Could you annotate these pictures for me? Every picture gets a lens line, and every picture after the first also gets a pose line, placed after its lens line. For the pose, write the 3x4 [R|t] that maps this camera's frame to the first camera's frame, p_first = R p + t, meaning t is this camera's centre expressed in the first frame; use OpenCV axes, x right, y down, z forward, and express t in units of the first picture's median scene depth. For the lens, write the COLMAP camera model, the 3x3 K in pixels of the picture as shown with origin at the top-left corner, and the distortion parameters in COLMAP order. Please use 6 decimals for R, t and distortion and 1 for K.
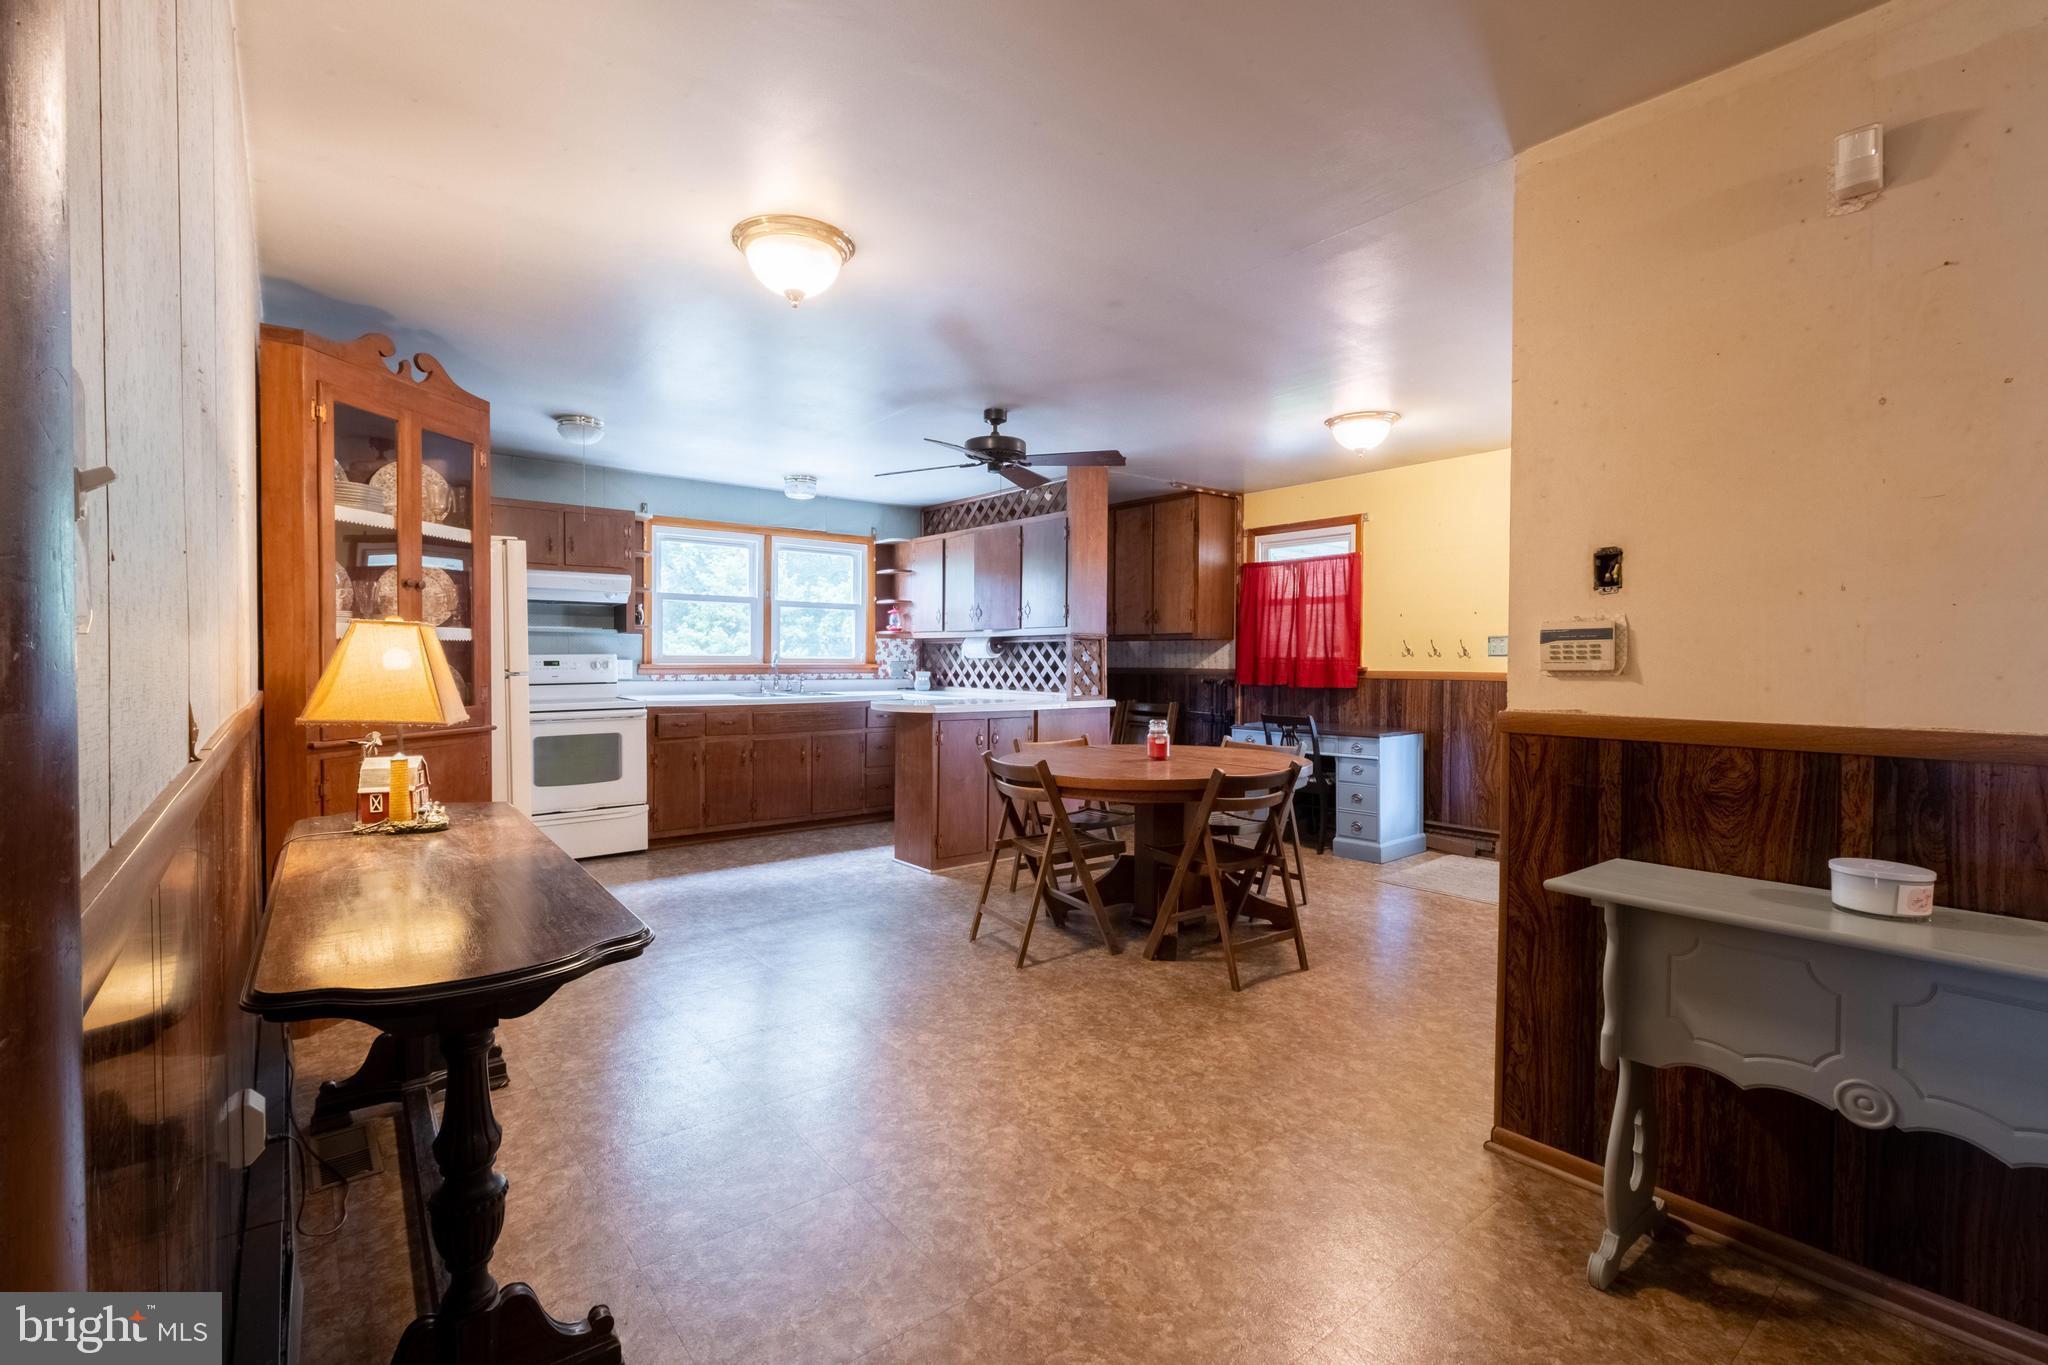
lens RADIAL K [[929.5, 0, 1013.8], [0, 929.5, 677.9], [0, 0, 1]] dist [-0.002822, -0.000248]
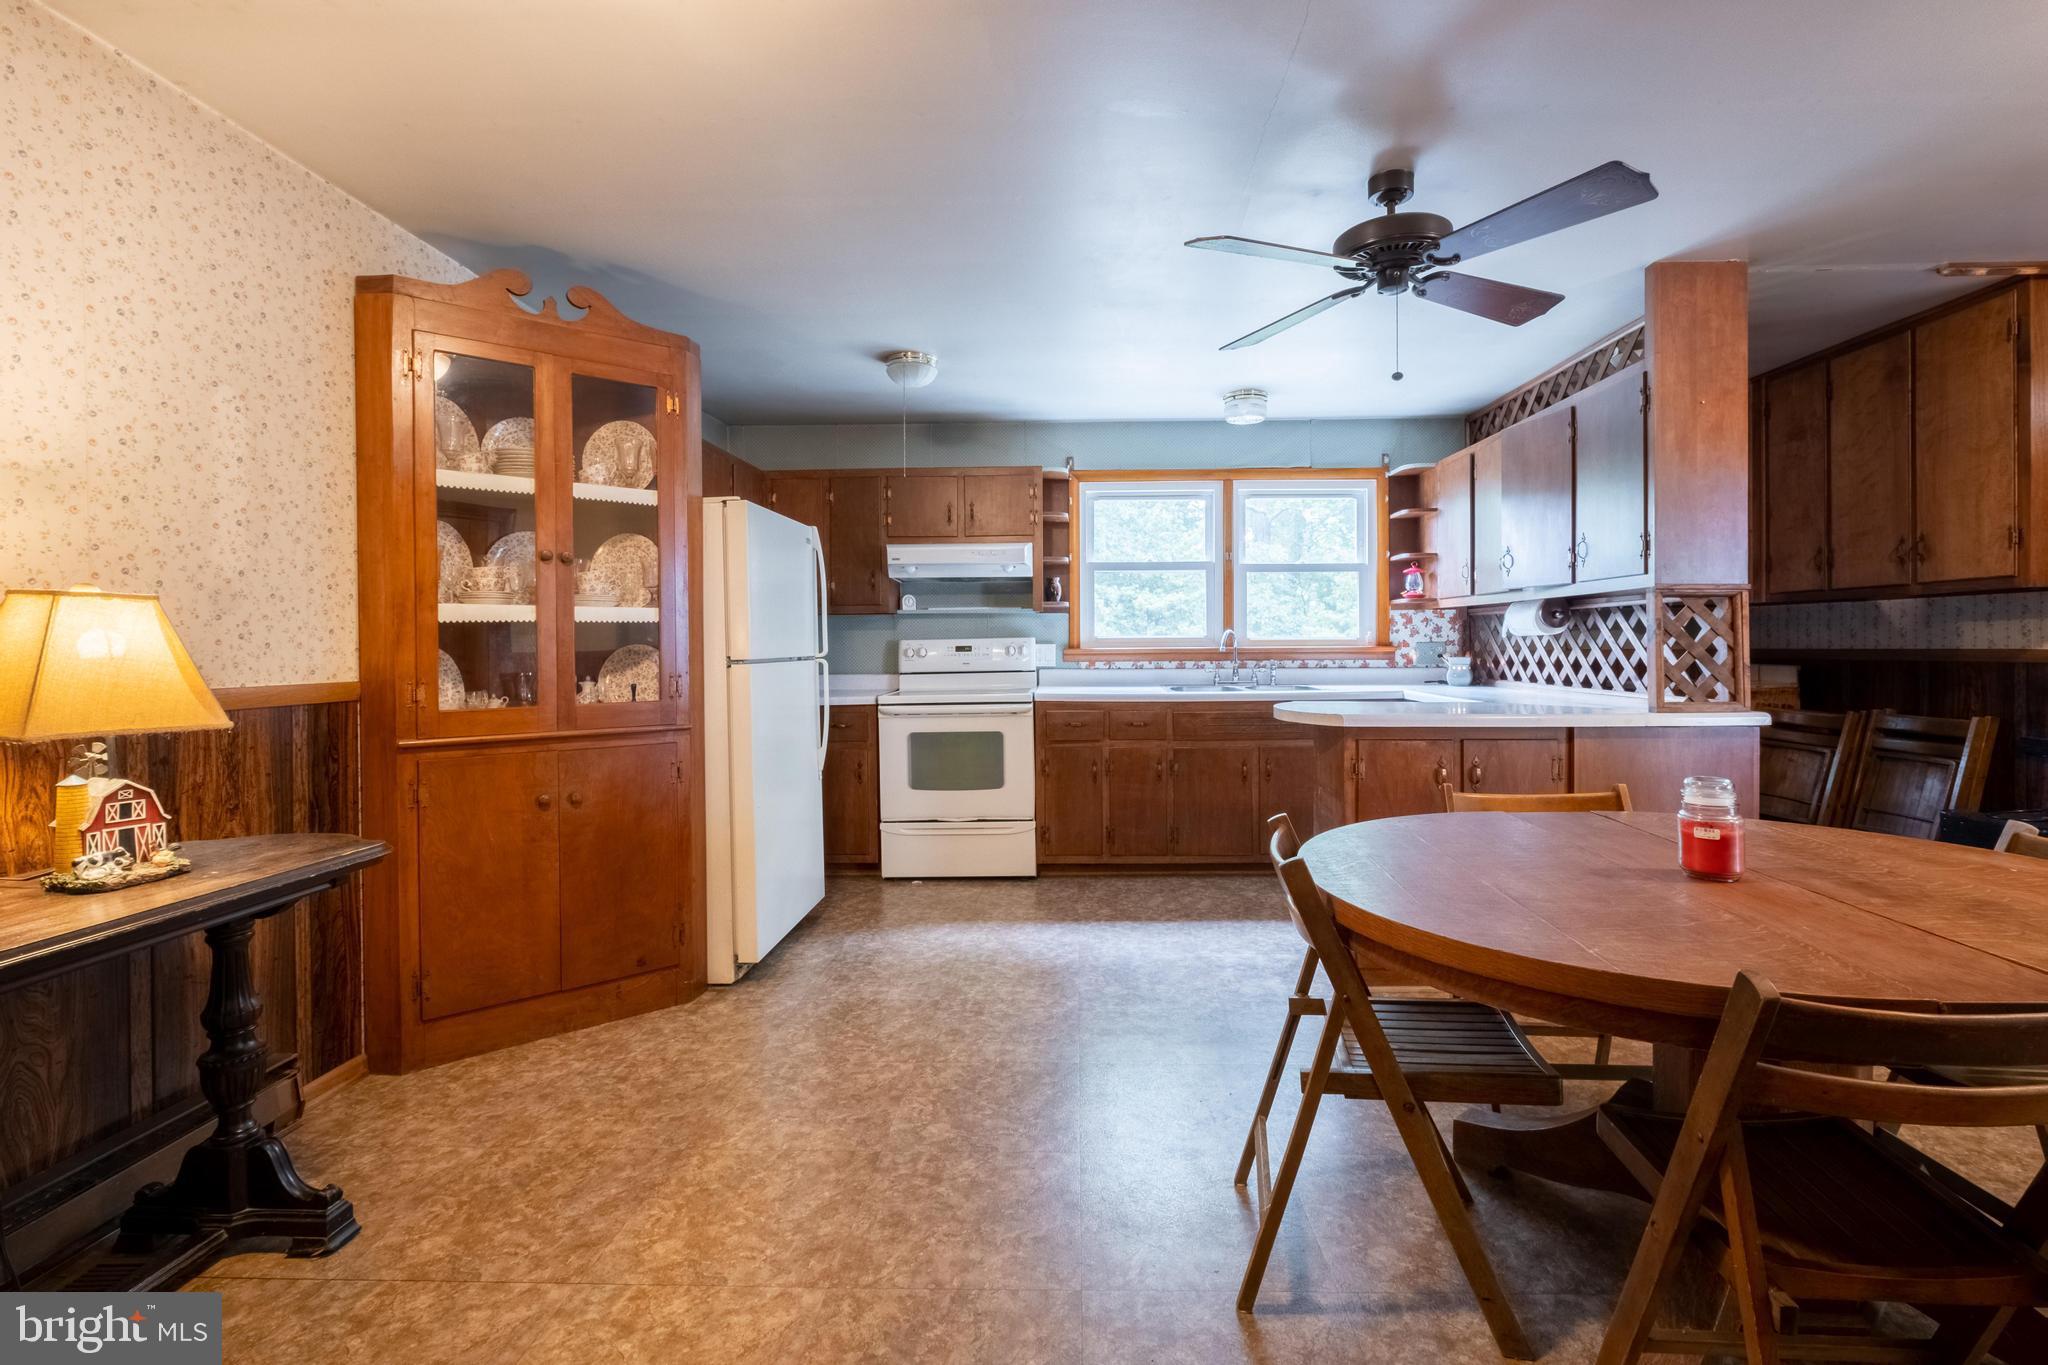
lens RADIAL K [[947.5, 0, 1040.2], [0, 947.5, 649.6], [0, 0, 1]] dist [-0.000888, 0.000069]
pose [[0.764125, -0.005850, -0.645042, 0.124787], [-0.002696, 0.999921, -0.012261, -0.003401], [0.645063, 0.011108, 0.764049, 0.311275]]
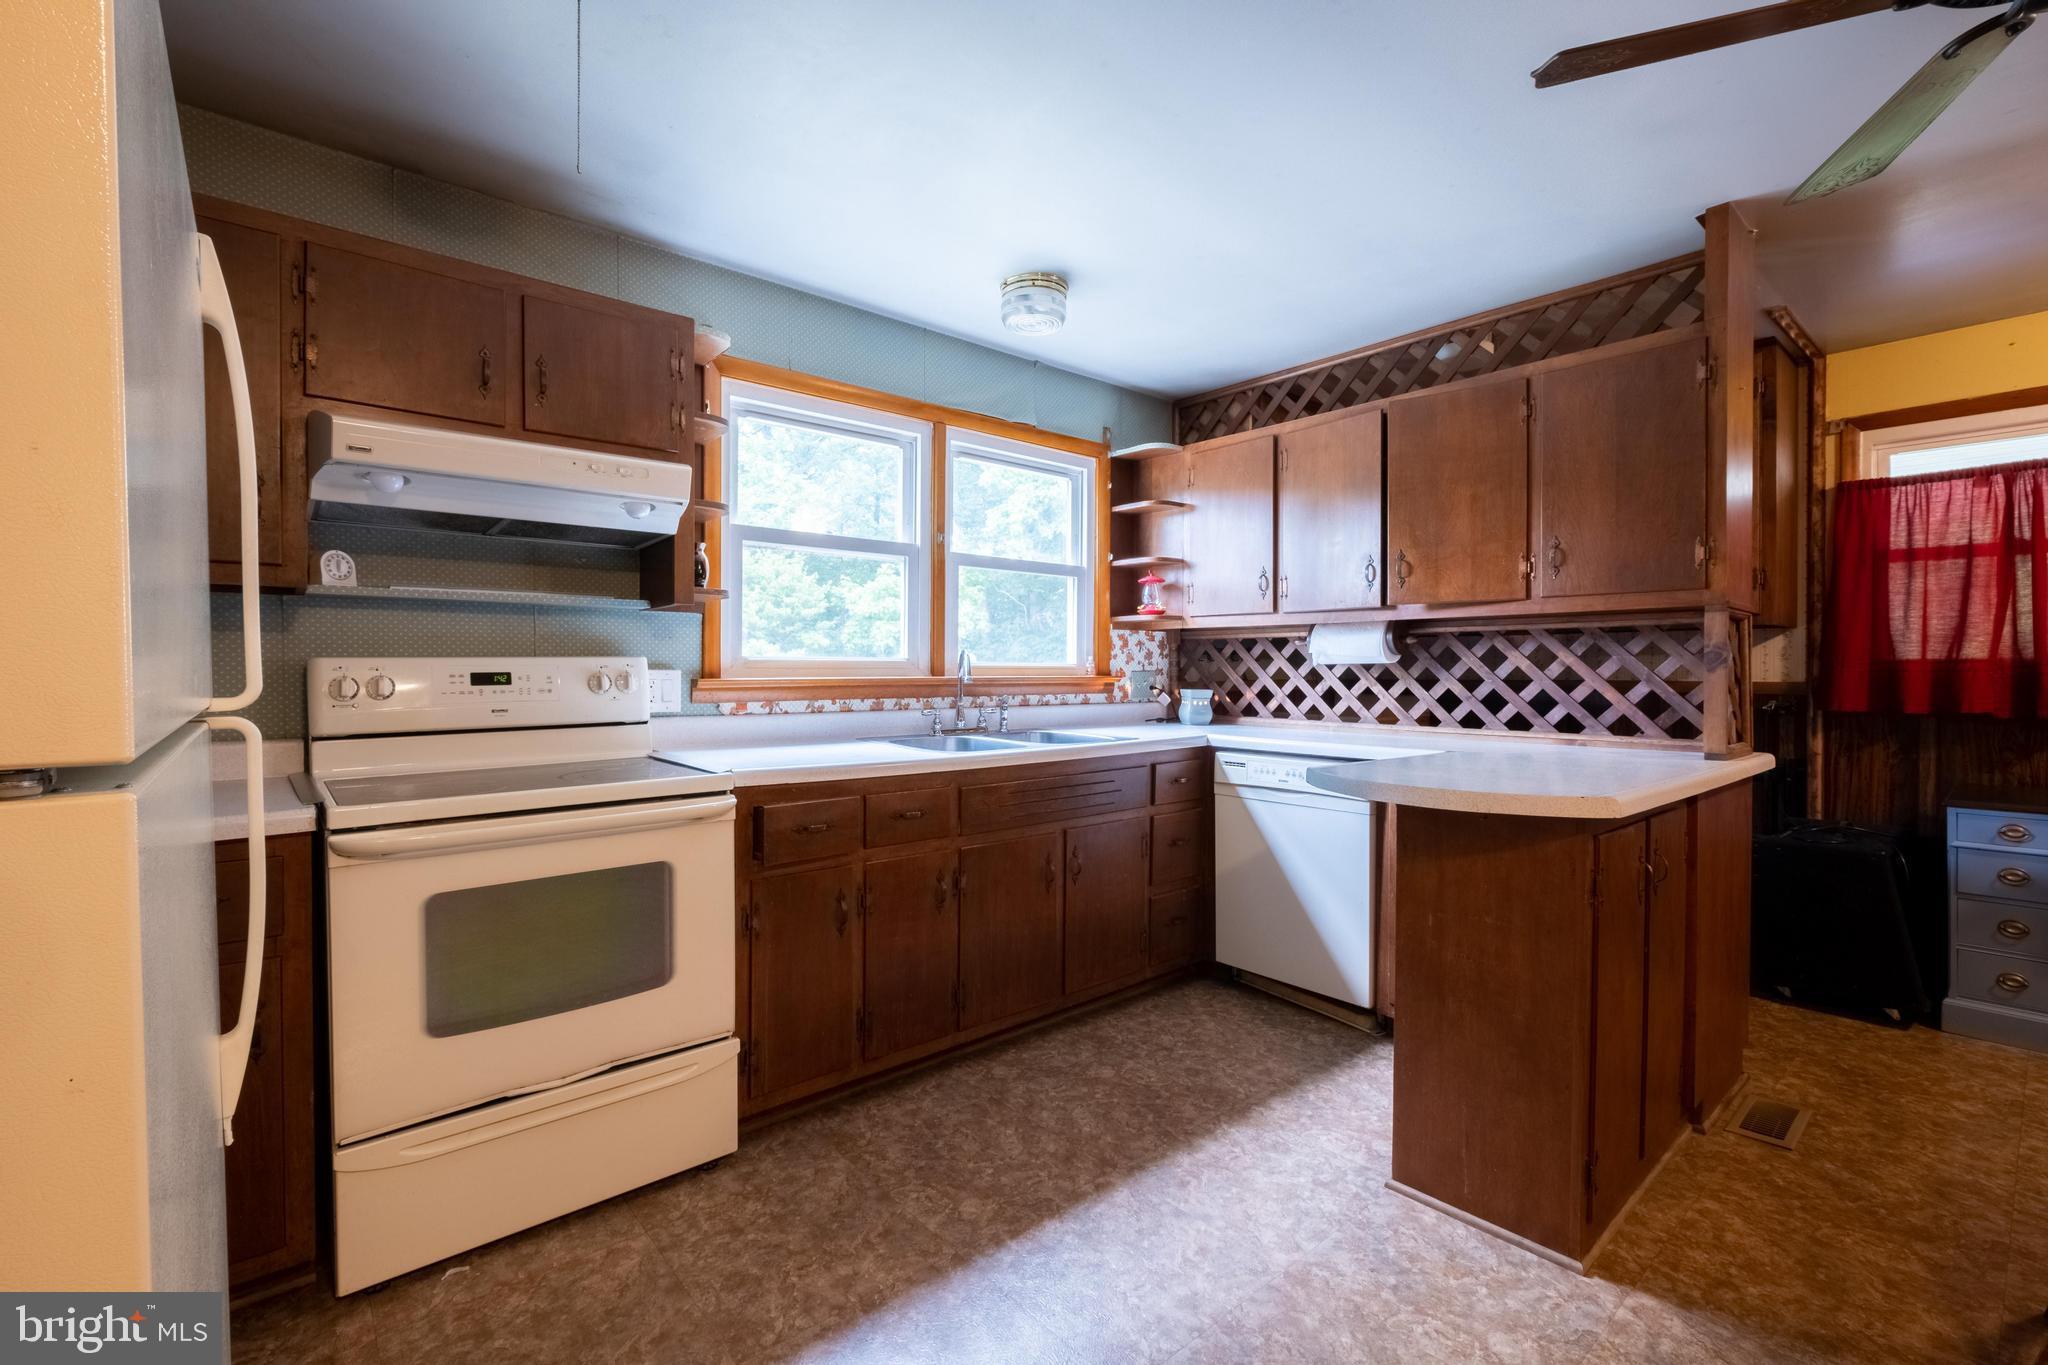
lens RADIAL K [[907.1, 0, 1026.1], [0, 907.1, 676.5], [0, 0, 1]] dist [-0.008462, -0.000326]
pose [[0.999232, -0.005842, 0.038745, -0.243838], [0.006392, 0.999881, -0.014070, -0.008426], [-0.038658, 0.014307, 0.999150, 0.520561]]
